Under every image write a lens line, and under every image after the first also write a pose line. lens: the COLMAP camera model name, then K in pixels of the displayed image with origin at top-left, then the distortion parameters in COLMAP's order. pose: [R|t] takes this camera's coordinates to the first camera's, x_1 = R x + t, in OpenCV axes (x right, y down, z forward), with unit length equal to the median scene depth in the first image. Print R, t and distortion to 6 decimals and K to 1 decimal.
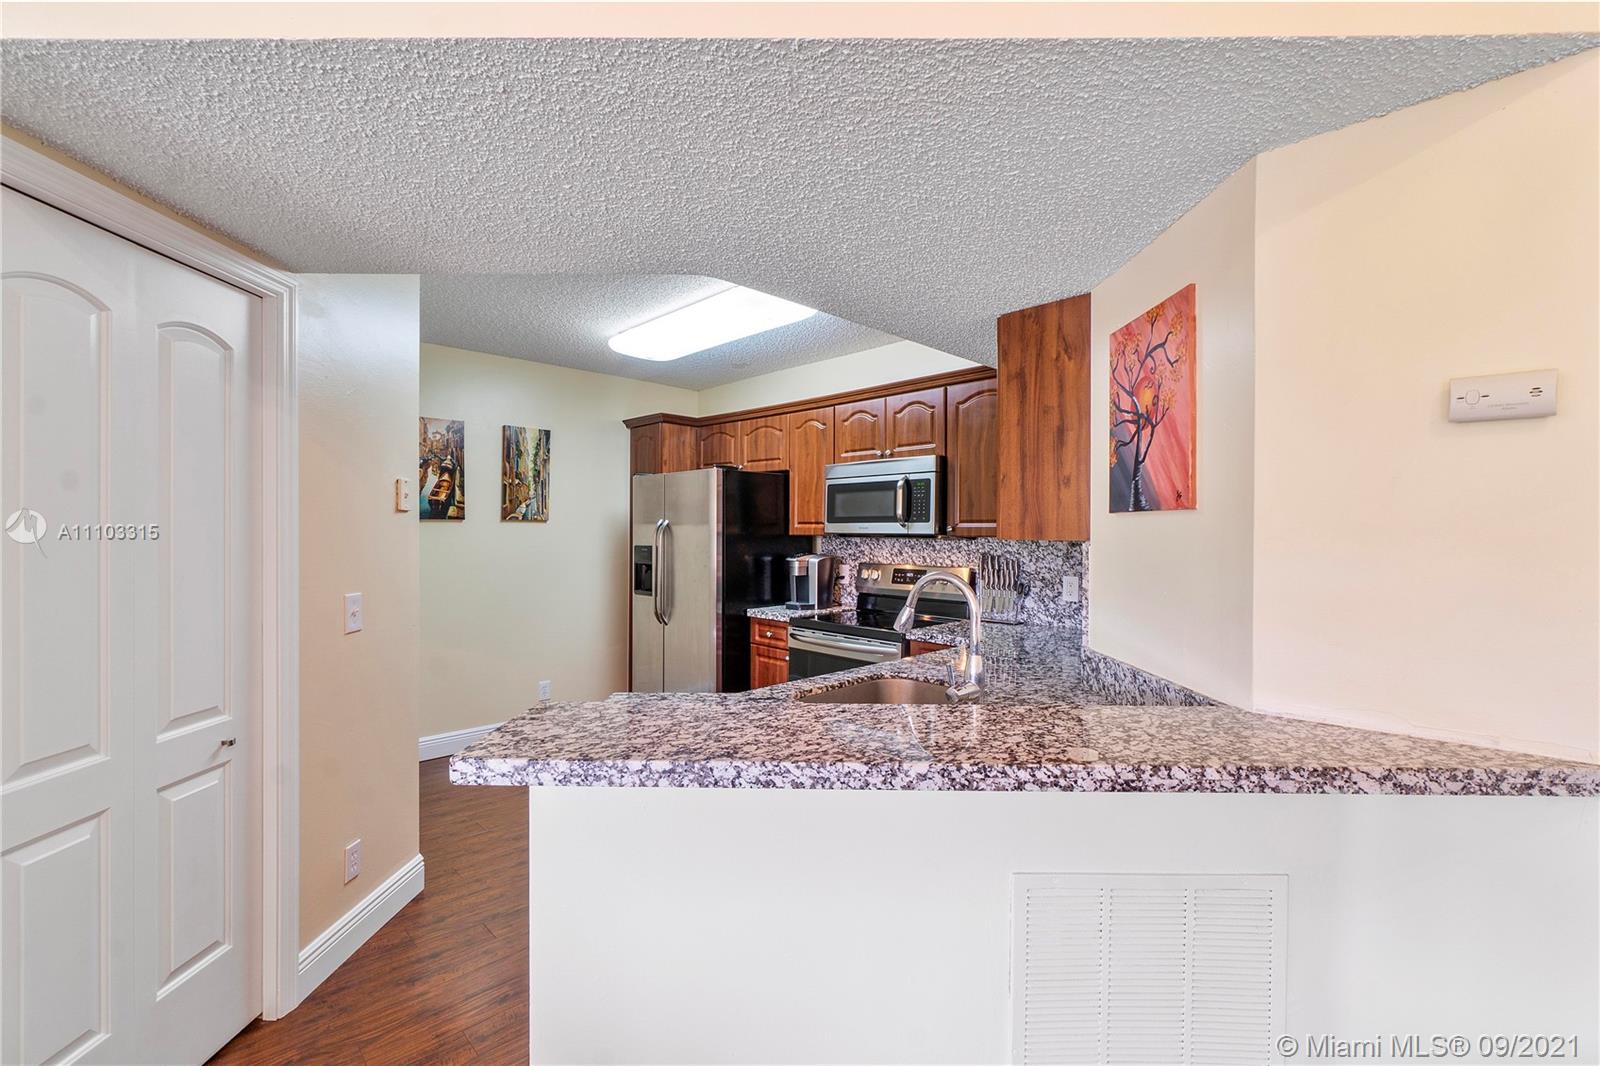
lens RADIAL K [[684.0, 0, 794.1], [0, 684.0, 531.7], [0, 0, 1]] dist [-0.002969, -0.000321]
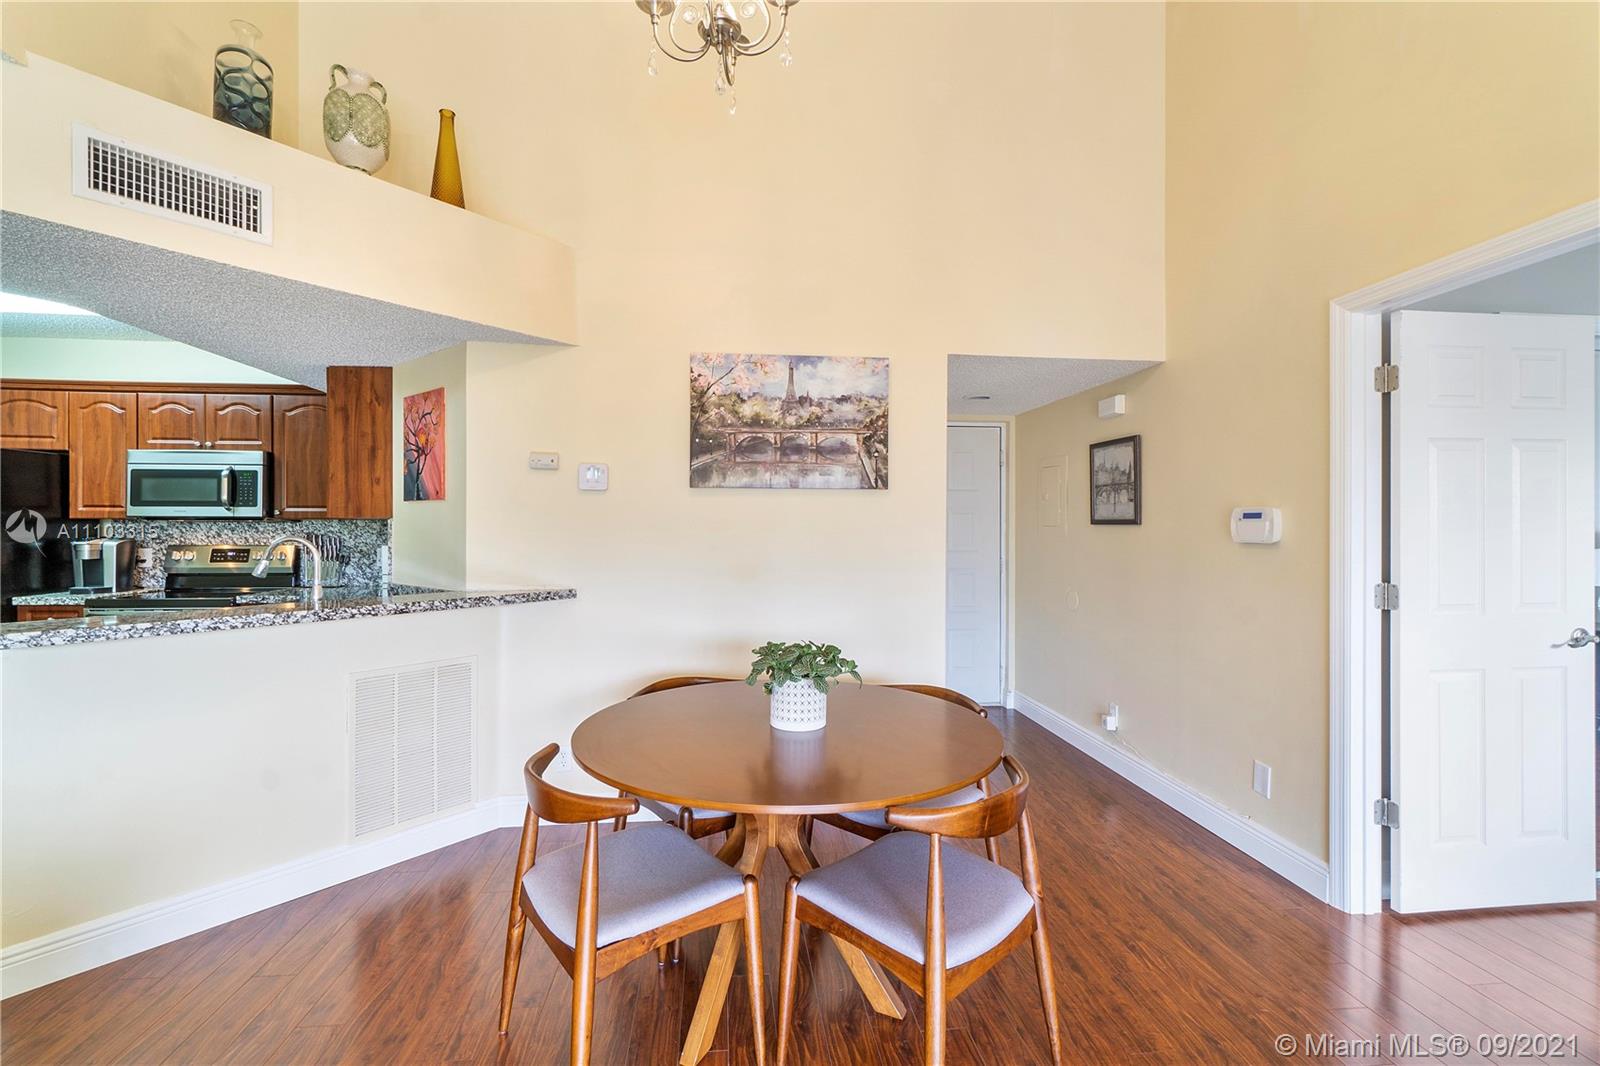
lens RADIAL K [[695.7, 0, 786.7], [0, 695.7, 530.5], [0, 0, 1]] dist [-0.008249, 0.000197]
pose [[0.619183, -0.007044, 0.785215, -0.179671], [0.001741, 0.999970, 0.007597, 0.020037], [-0.785245, -0.003337, 0.619176, -0.479633]]
